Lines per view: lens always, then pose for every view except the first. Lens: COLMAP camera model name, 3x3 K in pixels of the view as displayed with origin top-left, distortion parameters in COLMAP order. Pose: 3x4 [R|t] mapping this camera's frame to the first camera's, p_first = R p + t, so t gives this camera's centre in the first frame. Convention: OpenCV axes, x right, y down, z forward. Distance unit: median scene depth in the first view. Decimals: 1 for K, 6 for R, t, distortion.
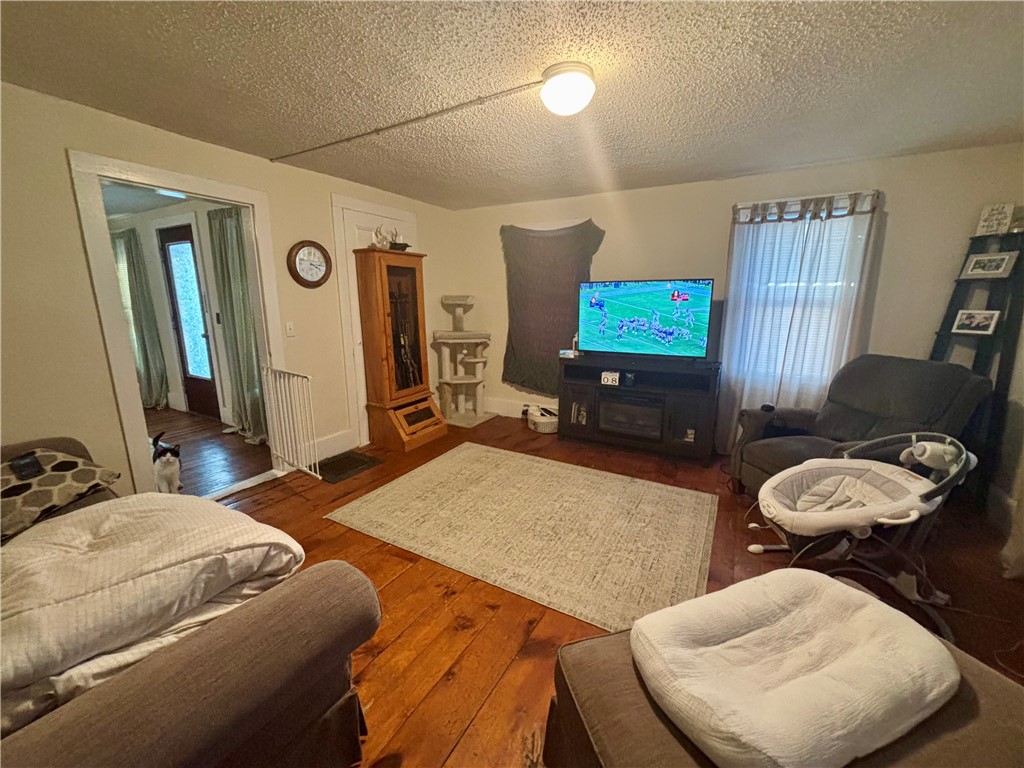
lens RADIAL K [[415.3, 0, 508.7], [0, 415.3, 383.8], [0, 0, 1]] dist [0.000419, 0.000350]
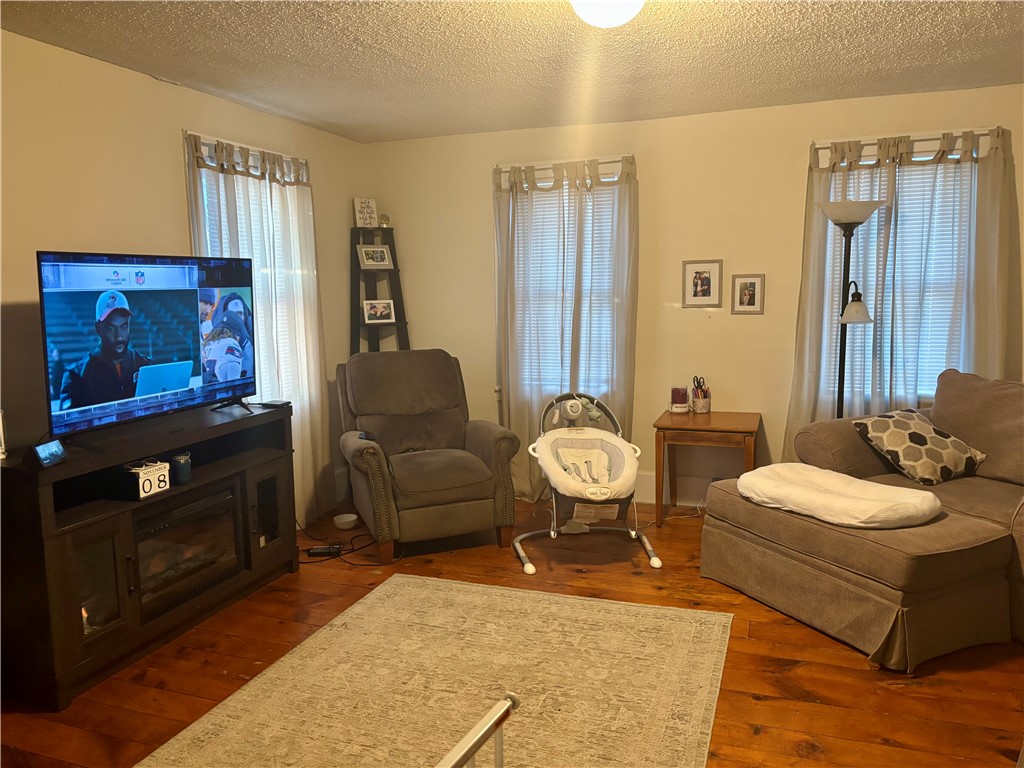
lens RADIAL K [[785.9, 0, 512.0], [0, 785.9, 384.0], [0, 0, 1]] dist [0.055684, -0.051336]
pose [[-0.187125, -0.117820, 0.975245, -0.731522], [0.221966, 0.962034, 0.158814, -0.187007], [-0.956930, 0.246189, -0.153869, 0.909404]]
